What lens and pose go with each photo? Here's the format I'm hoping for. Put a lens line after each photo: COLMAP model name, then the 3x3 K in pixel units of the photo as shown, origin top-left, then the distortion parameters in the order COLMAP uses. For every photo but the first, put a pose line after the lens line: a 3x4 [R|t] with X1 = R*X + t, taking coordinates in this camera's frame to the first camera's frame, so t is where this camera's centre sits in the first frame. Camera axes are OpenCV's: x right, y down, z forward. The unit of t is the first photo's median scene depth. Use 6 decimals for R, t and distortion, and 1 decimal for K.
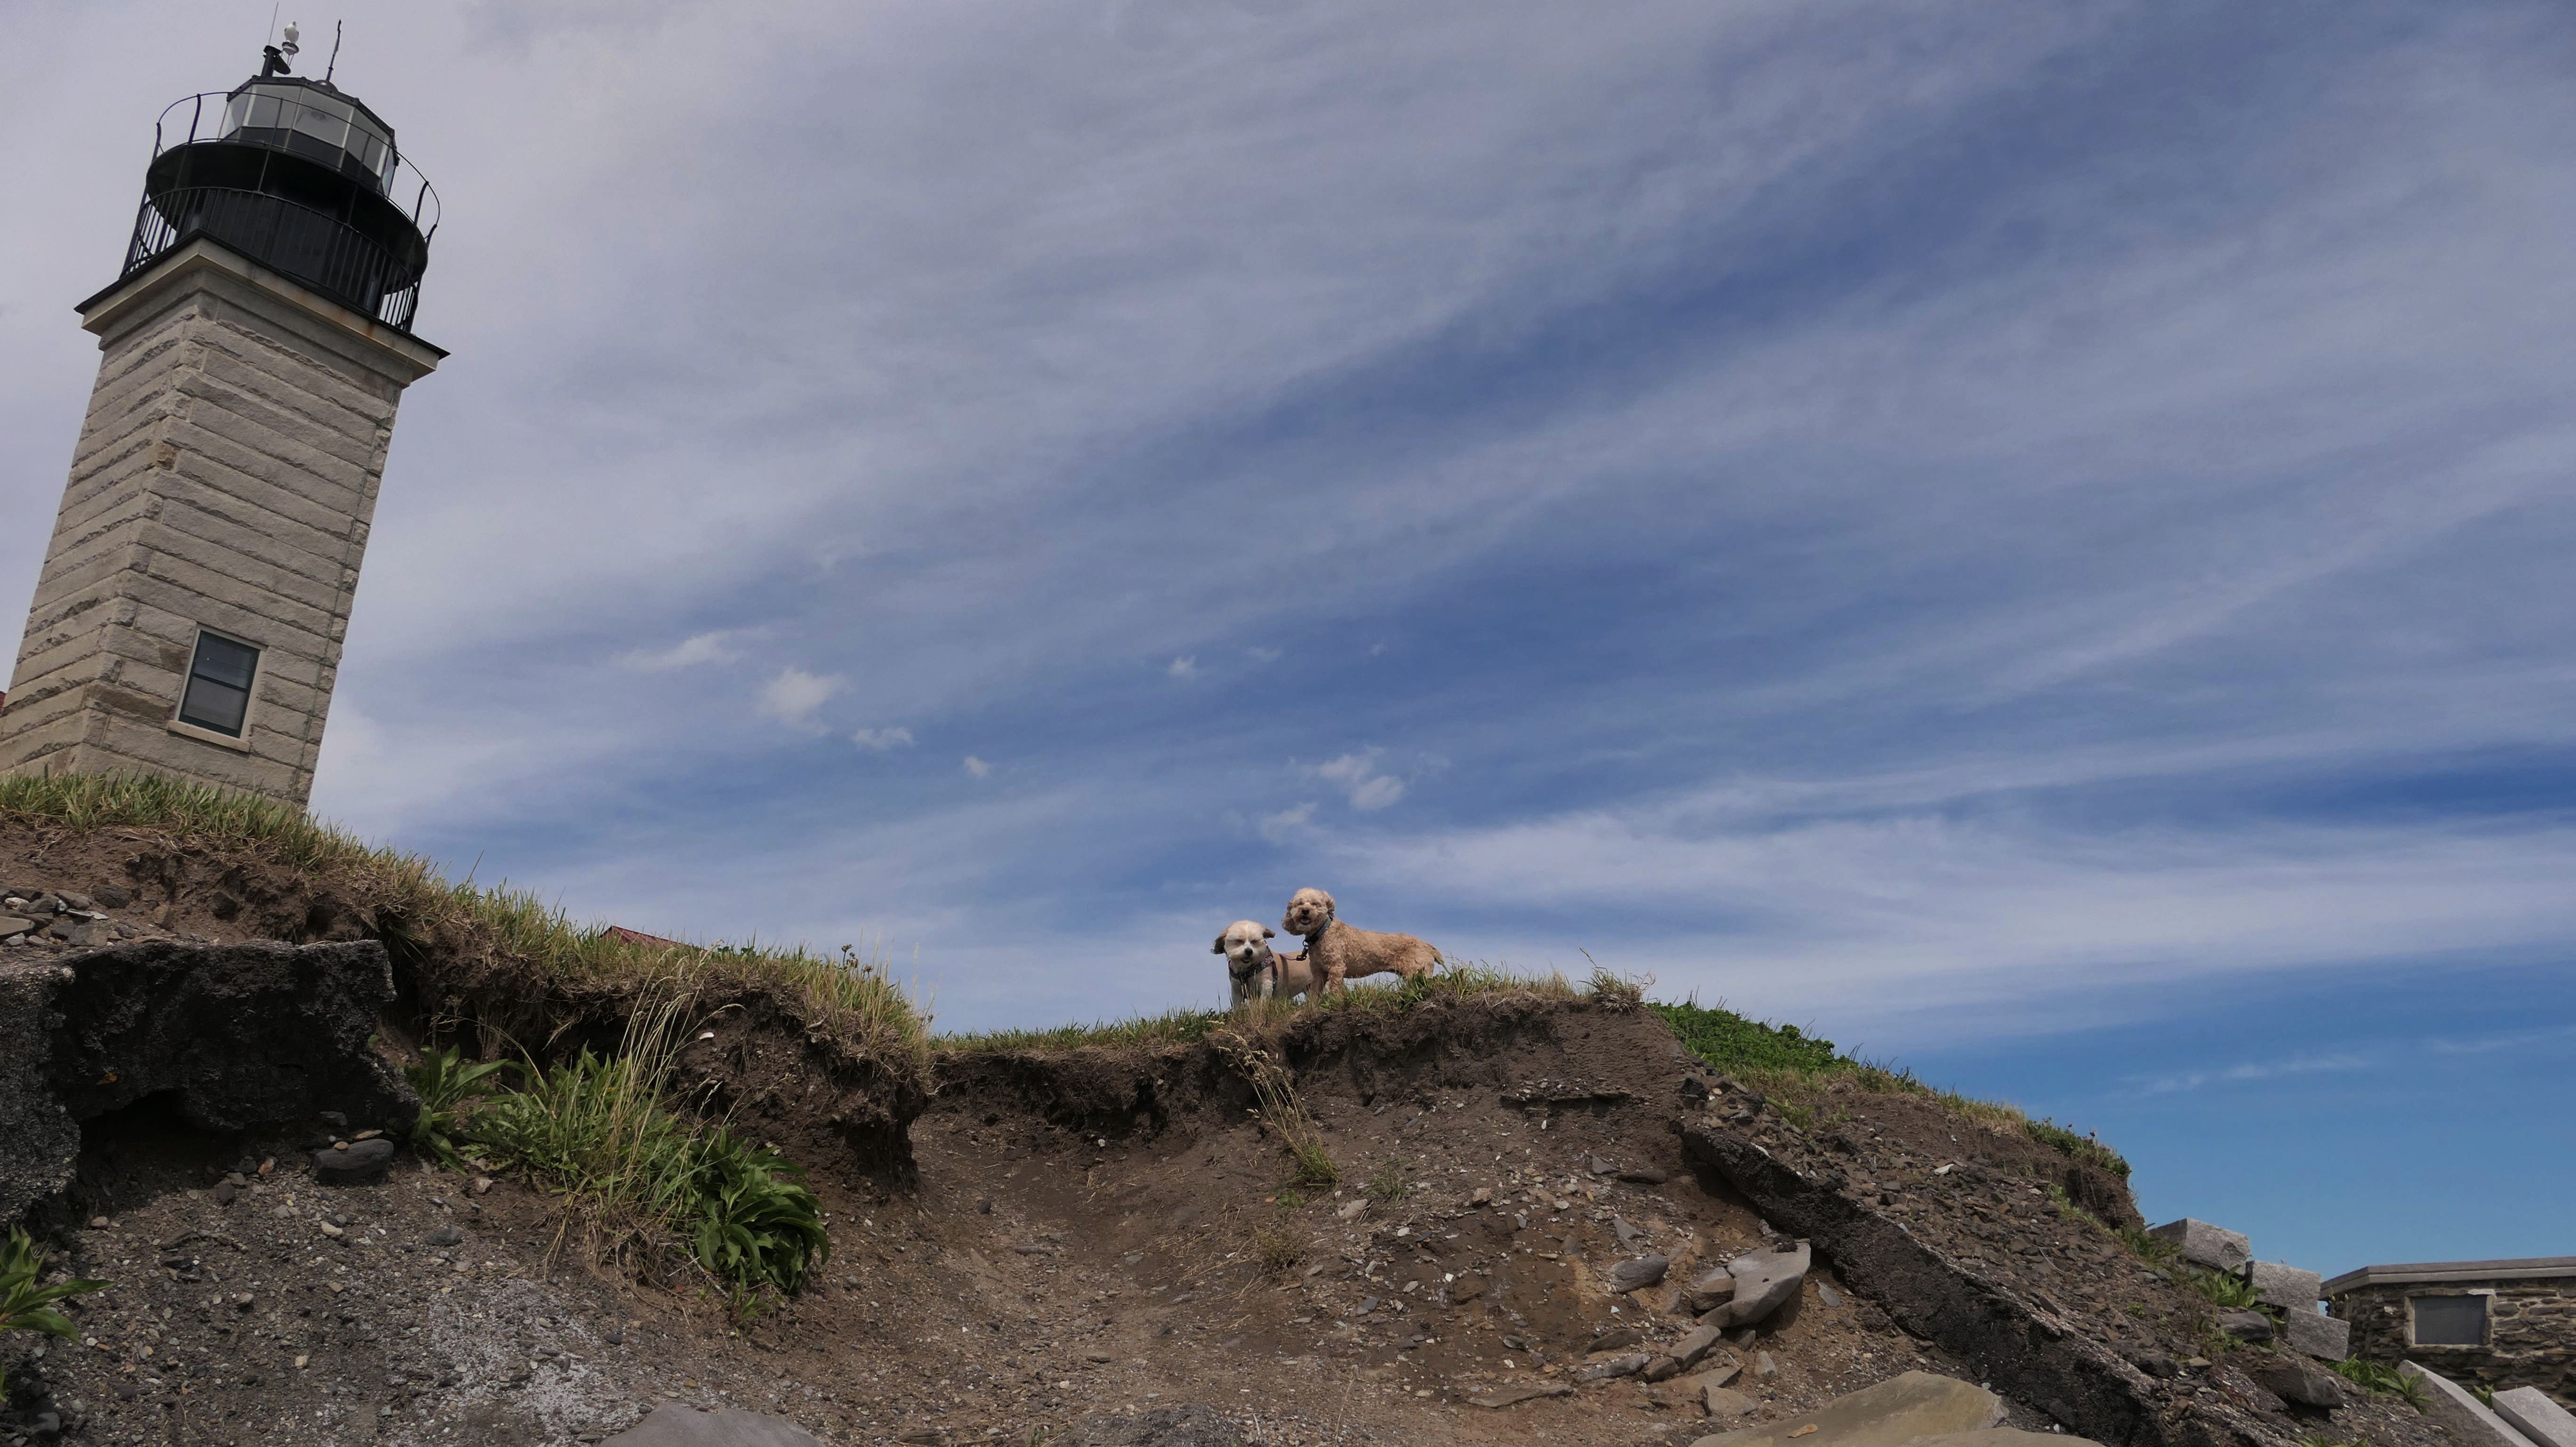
lens RADIAL K [[1922.7, 0, 1288.0], [0, 1922.7, 723.5], [0, 0, 1]] dist [-0.004097, -0.000556]
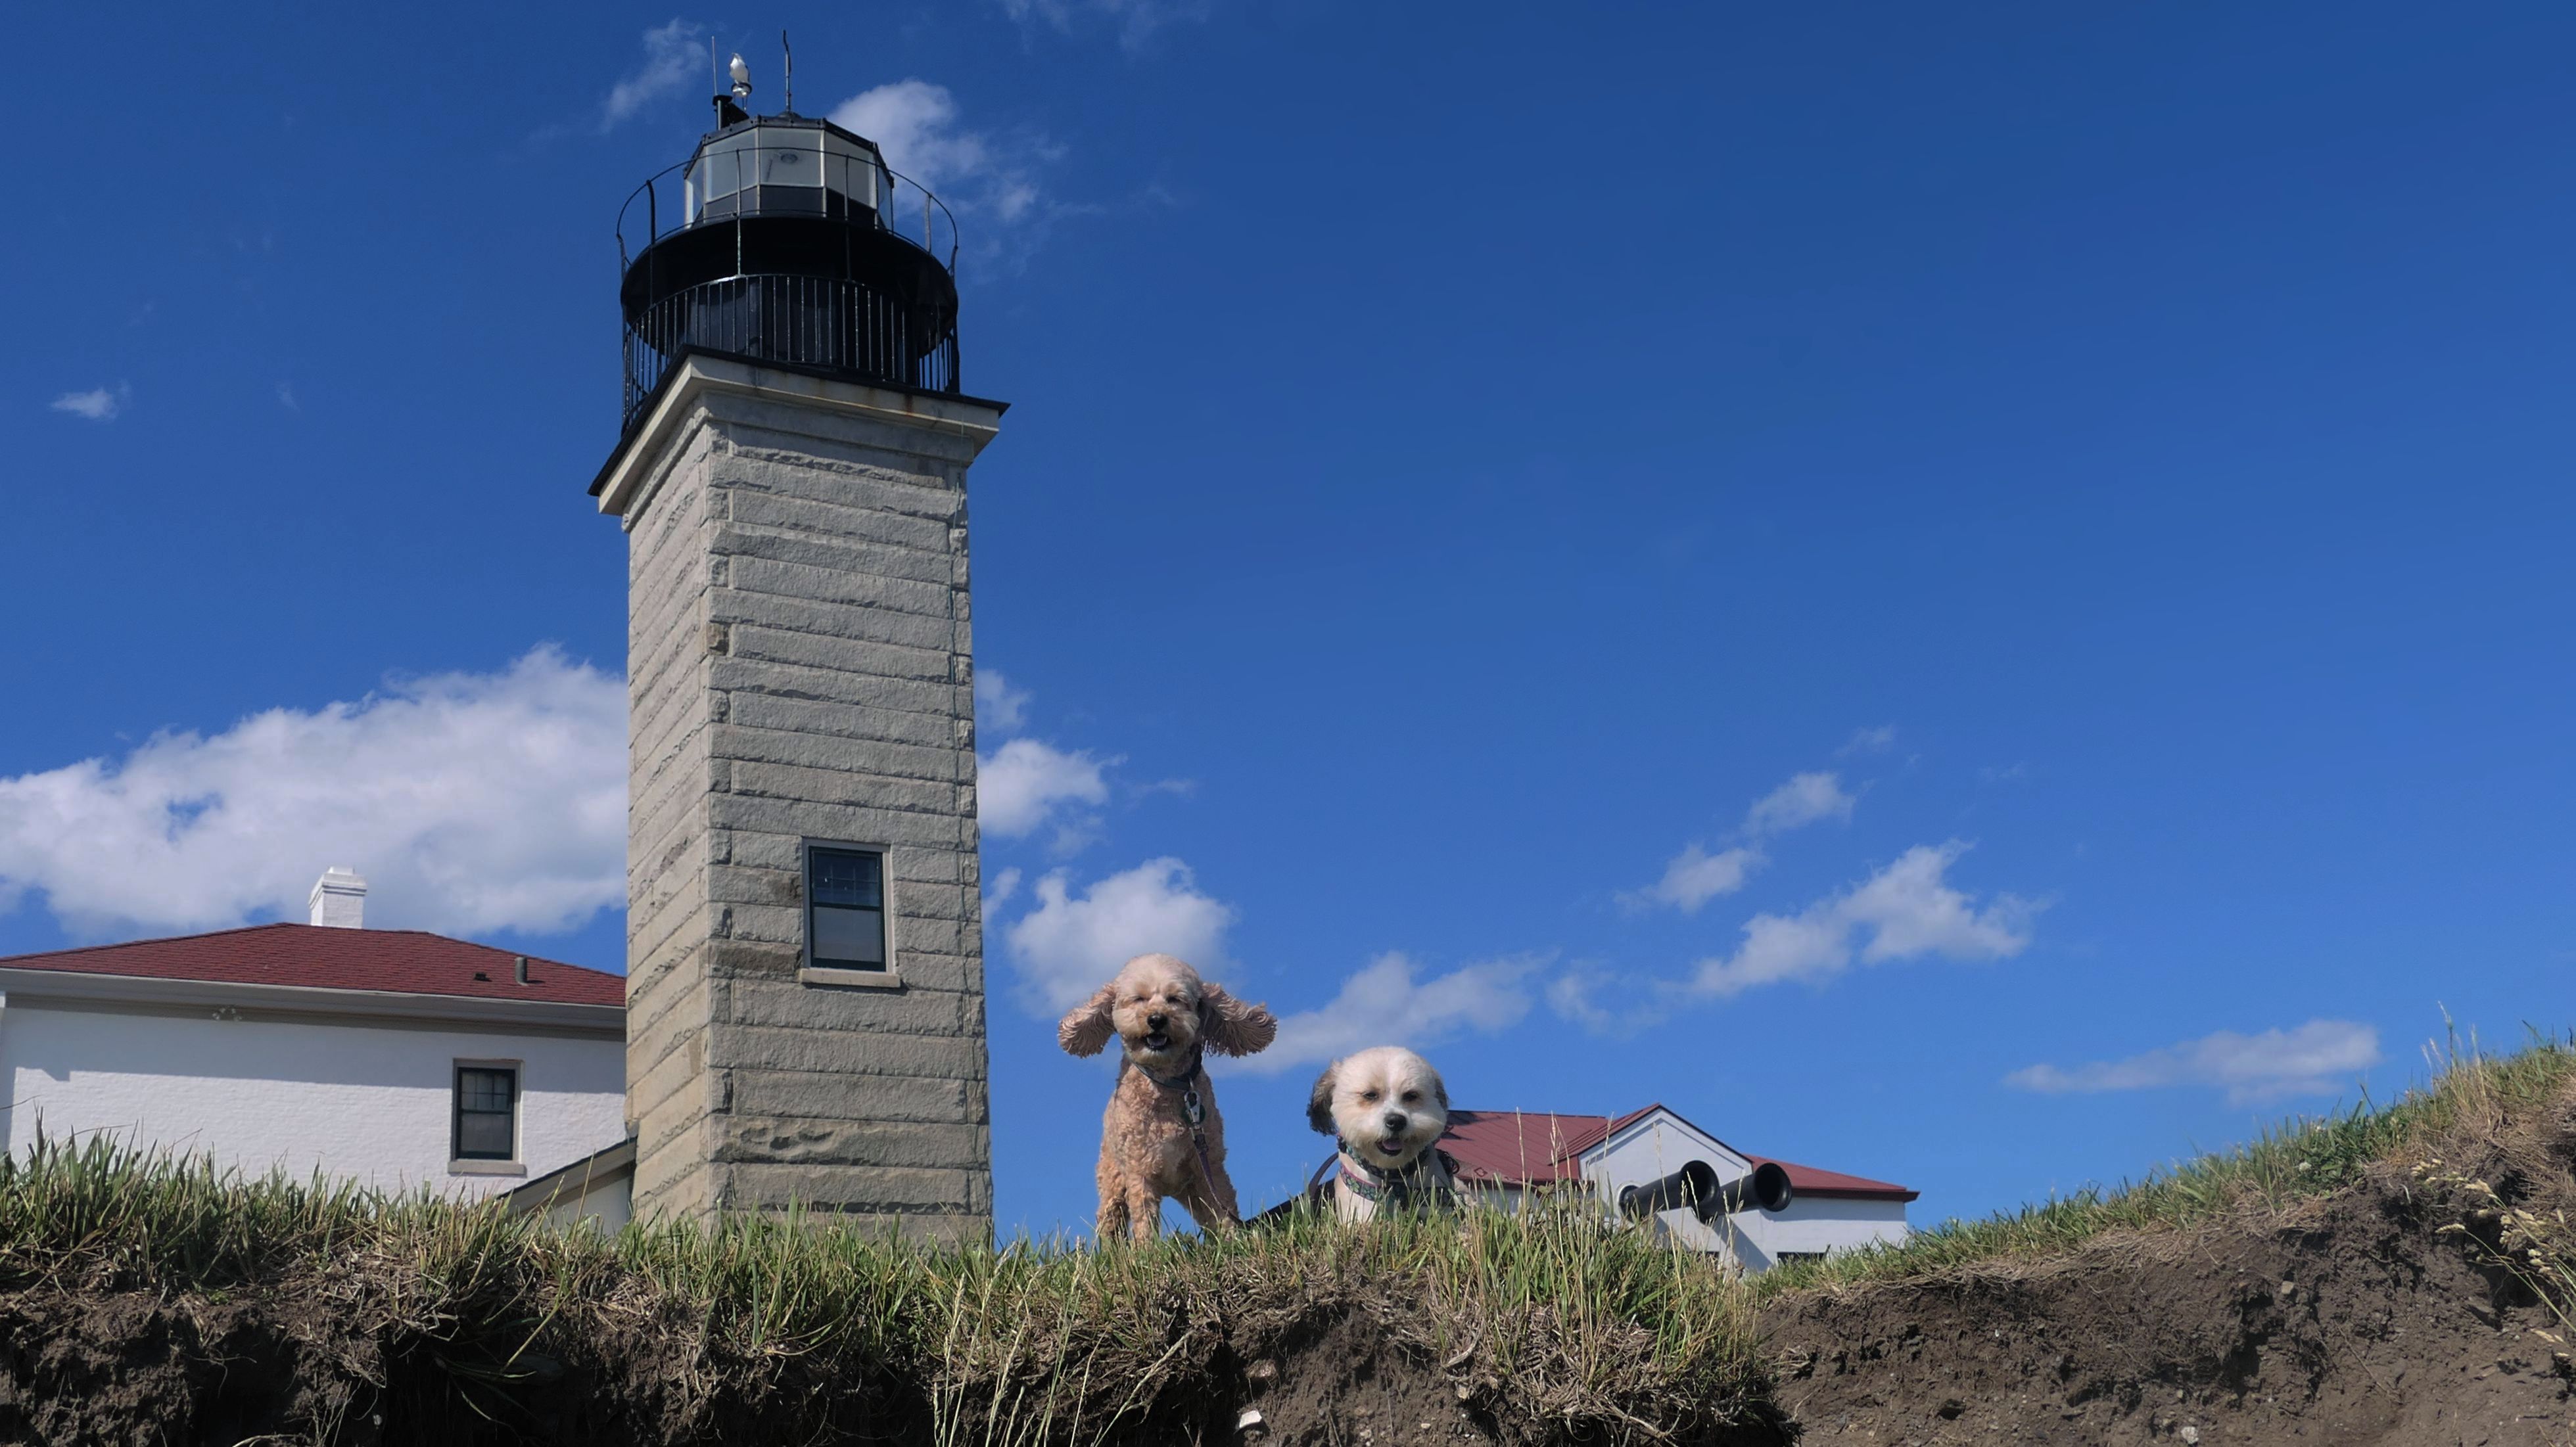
lens RADIAL K [[2621.0, 0, 1294.7], [0, 2621.0, 810.0], [0, 0, 1]] dist [-0.004944, 0.011678]
pose [[0.897601, -0.244264, -0.366943, -0.006326], [0.254481, 0.966847, -0.021104, 0.008710], [0.359933, -0.074437, 0.930004, 0.099606]]
